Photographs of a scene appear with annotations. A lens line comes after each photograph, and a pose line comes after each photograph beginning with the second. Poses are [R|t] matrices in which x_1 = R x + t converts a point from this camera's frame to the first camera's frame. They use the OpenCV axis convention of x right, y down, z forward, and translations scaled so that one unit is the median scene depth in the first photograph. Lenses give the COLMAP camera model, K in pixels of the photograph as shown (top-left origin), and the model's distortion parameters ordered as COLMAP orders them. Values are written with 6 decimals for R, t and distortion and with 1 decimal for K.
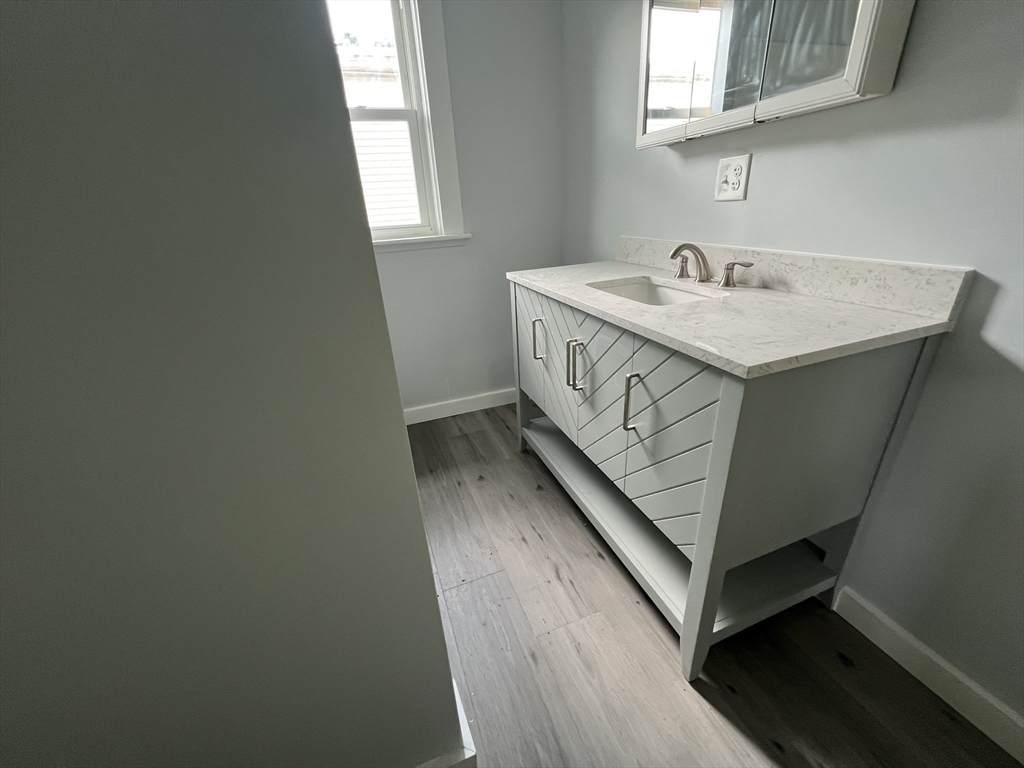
lens RADIAL K [[407.8, 0, 512.0], [0, 407.8, 384.0], [0, 0, 1]] dist [-0.000709, -0.000078]
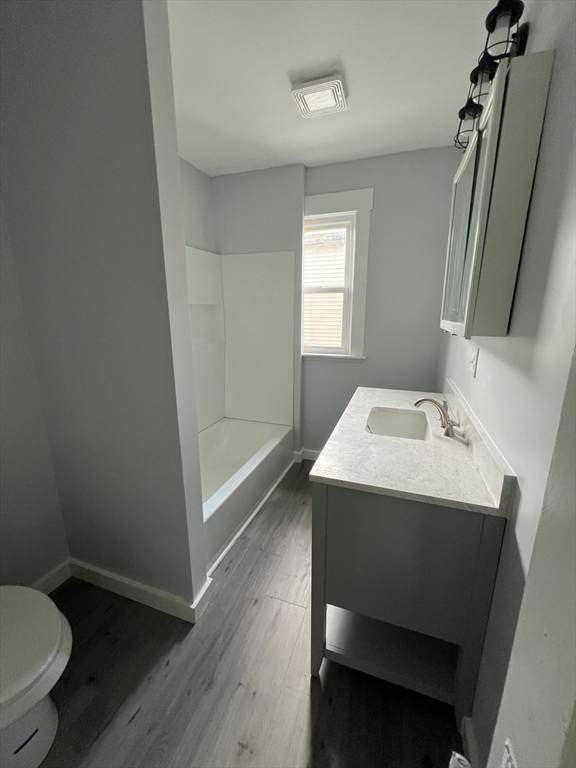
lens RADIAL K [[305.9, 0, 288.0], [0, 305.9, 384.0], [0, 0, 1]] dist [-0.000709, -0.000078]
pose [[0.760605, 0.185417, -0.622174, 0.642465], [-0.278237, 0.958973, -0.054355, -0.172152], [0.586570, 0.214454, 0.780990, -0.138204]]
